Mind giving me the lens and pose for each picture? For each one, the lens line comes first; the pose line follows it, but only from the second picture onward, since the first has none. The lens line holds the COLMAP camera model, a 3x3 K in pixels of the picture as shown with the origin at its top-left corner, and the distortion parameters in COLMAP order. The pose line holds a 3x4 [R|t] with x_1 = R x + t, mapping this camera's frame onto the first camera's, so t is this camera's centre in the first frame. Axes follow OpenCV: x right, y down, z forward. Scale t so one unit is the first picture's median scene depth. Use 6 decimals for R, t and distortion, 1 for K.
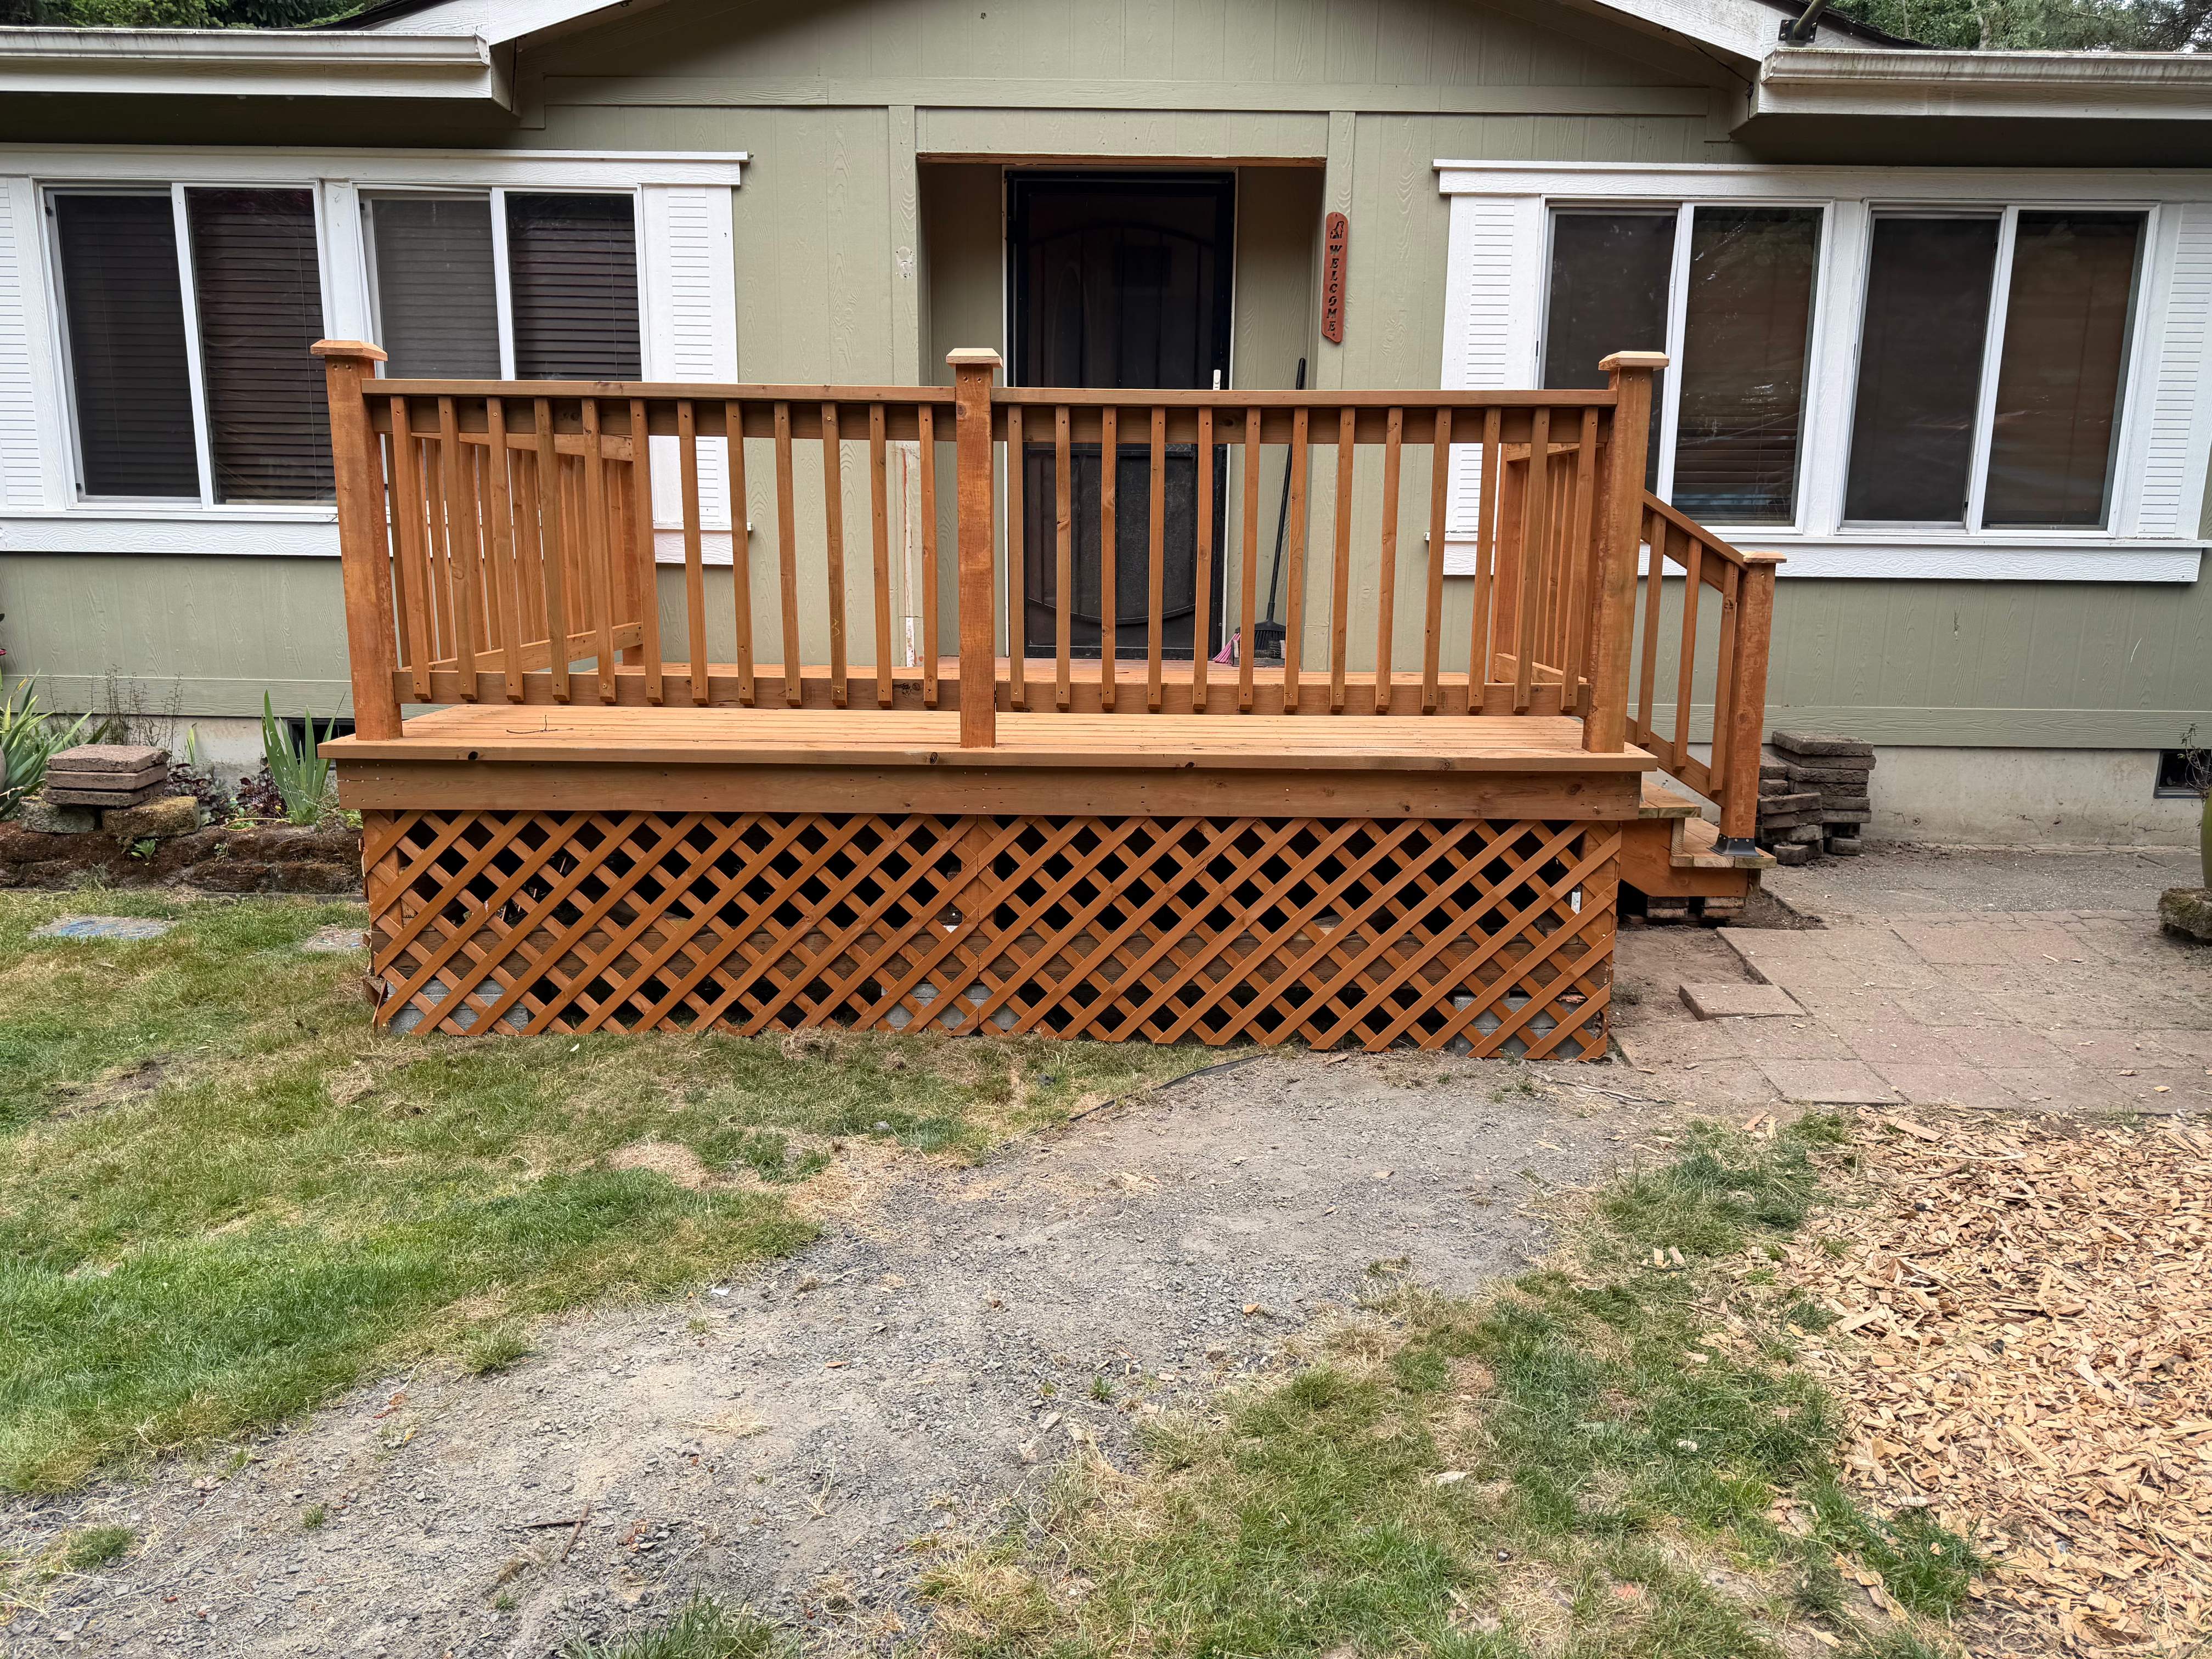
lens RADIAL K [[1550.7, 0, 1109.3], [0, 1550.7, 821.7], [0, 0, 1]] dist [0.074832, -0.097451]
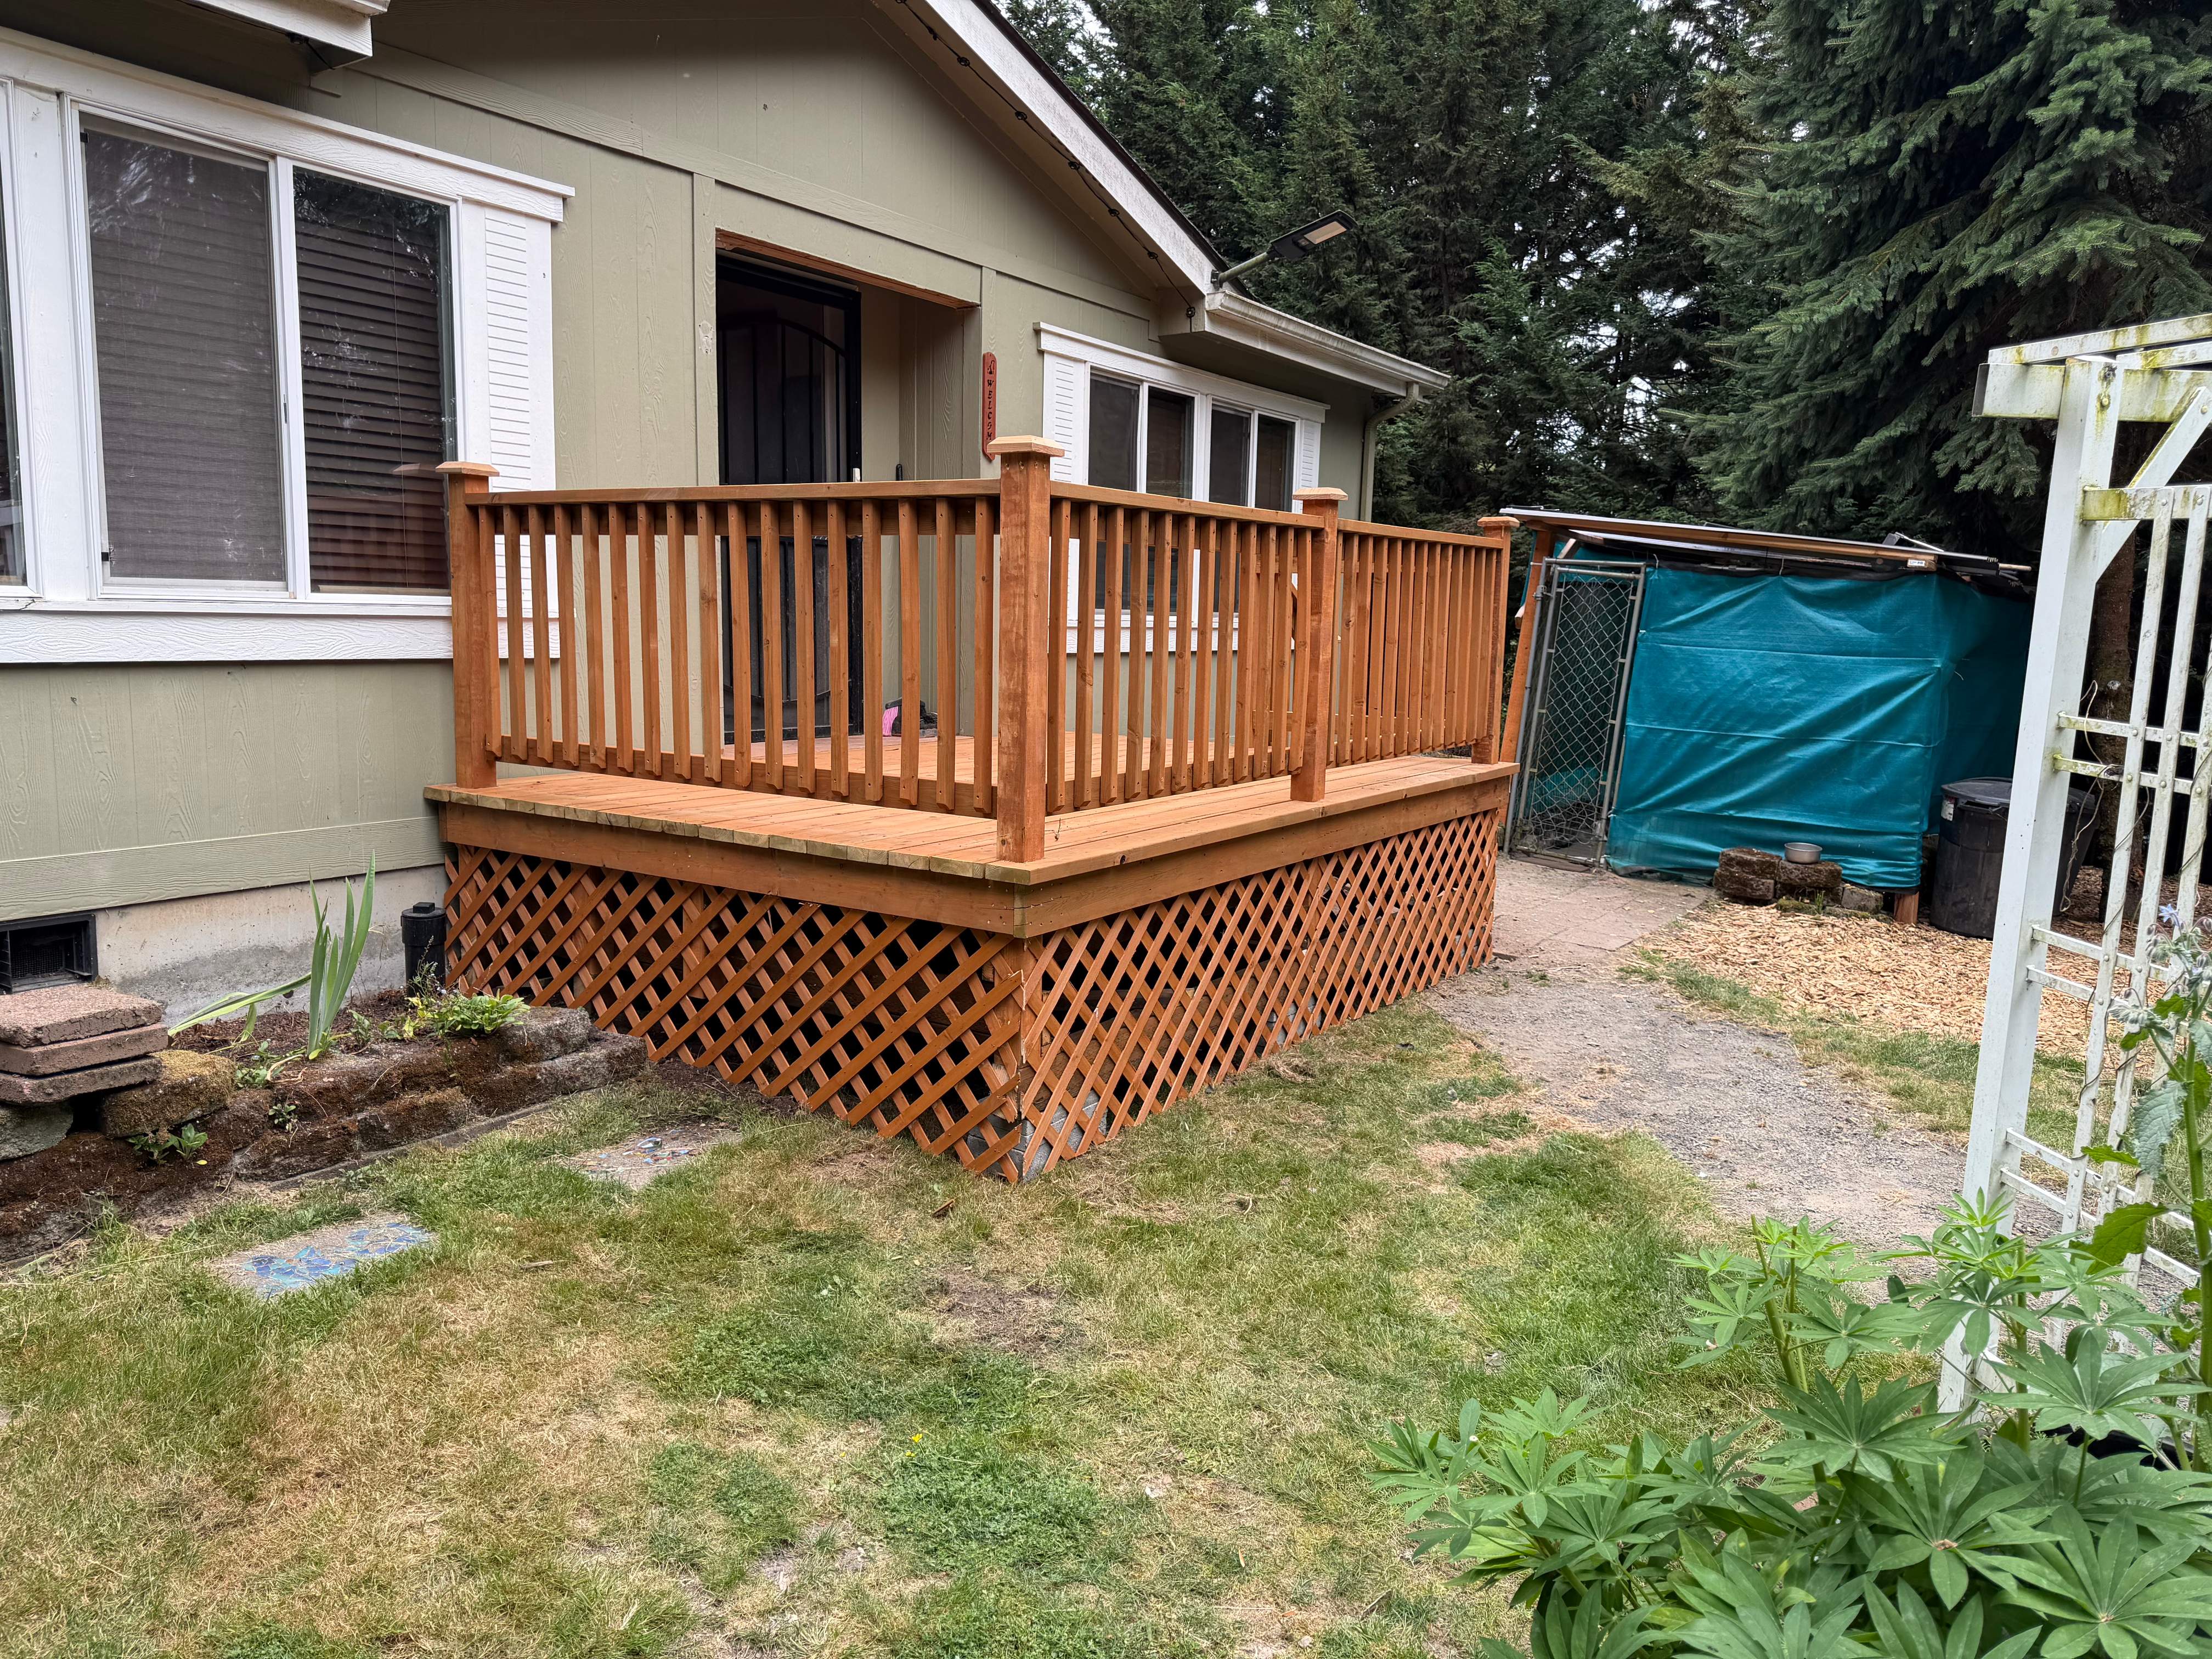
lens RADIAL K [[1550.7, 0, 1109.3], [0, 1550.7, 821.7], [0, 0, 1]] dist [0.074832, -0.097451]
pose [[0.544869, -0.111777, 0.831037, -0.833084], [0.142079, 0.989052, 0.039877, -0.073249], [-0.826396, 0.096345, 0.554785, 0.309183]]
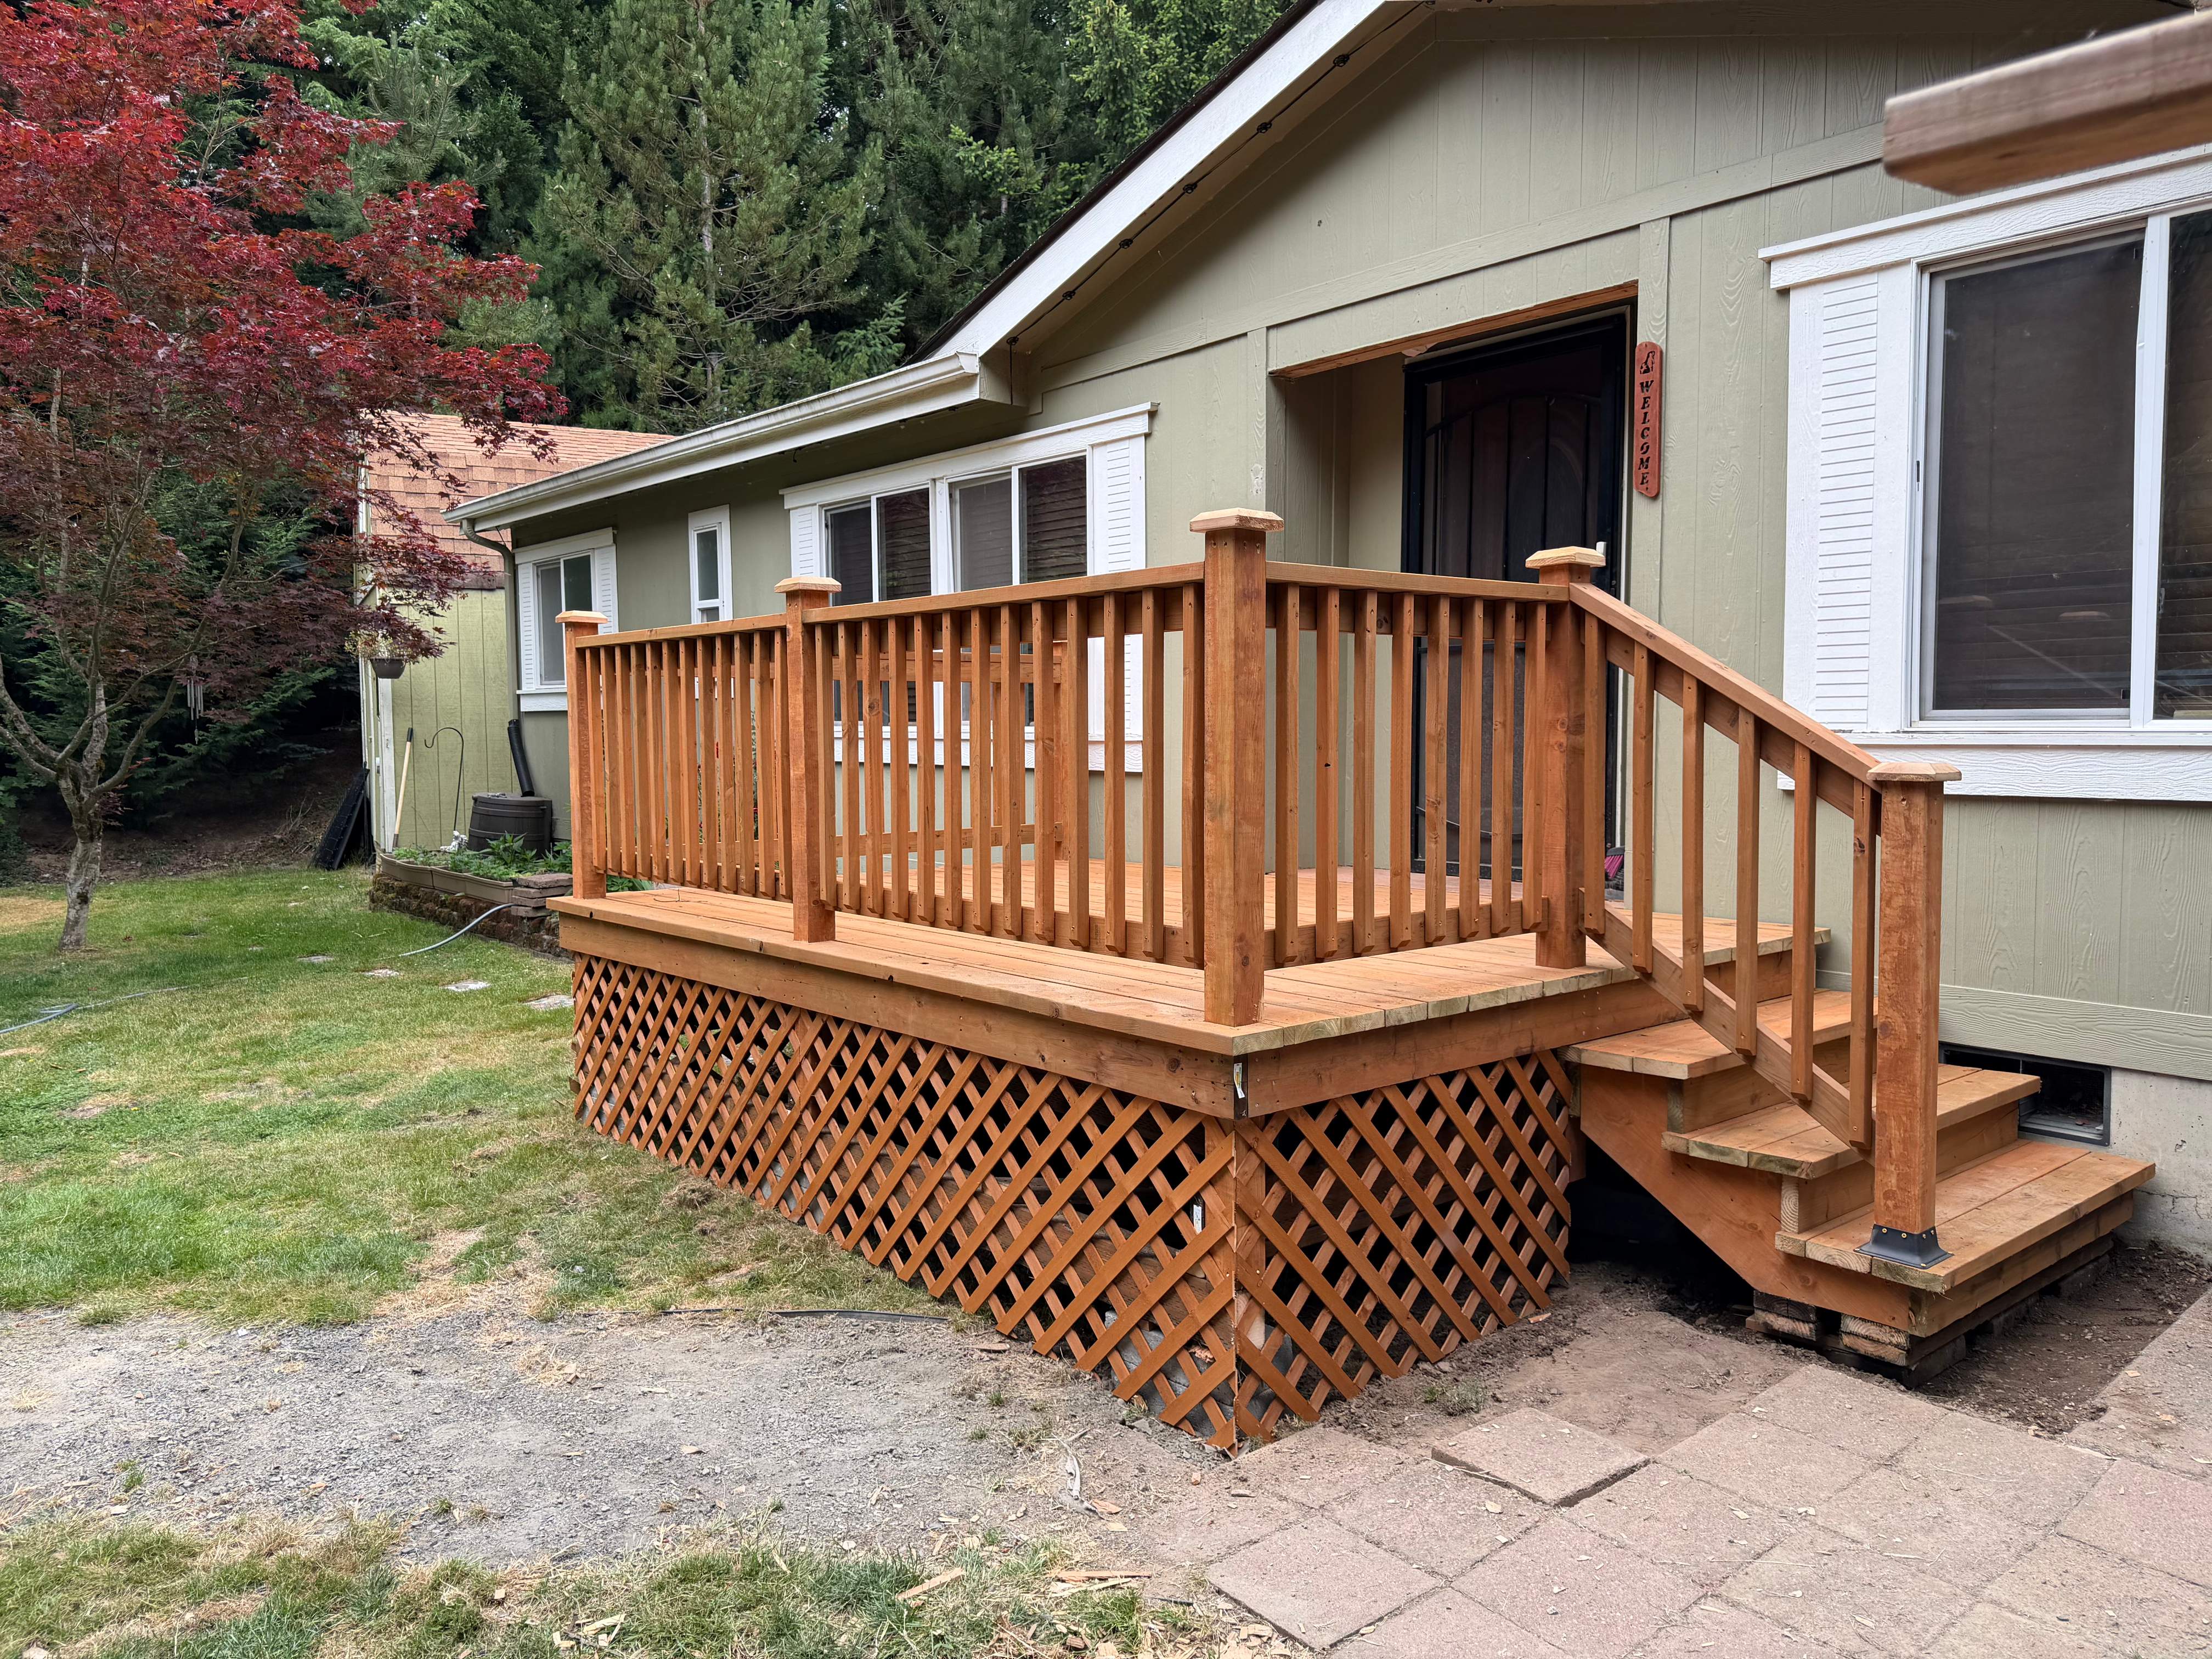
lens RADIAL K [[1550.7, 0, 1109.3], [0, 1550.7, 821.7], [0, 0, 1]] dist [0.074832, -0.097451]
pose [[0.654679, 0.029739, -0.755322, 0.581868], [-0.129897, 0.988788, -0.073658, -0.053791], [0.744662, 0.146337, 0.651202, 0.315329]]
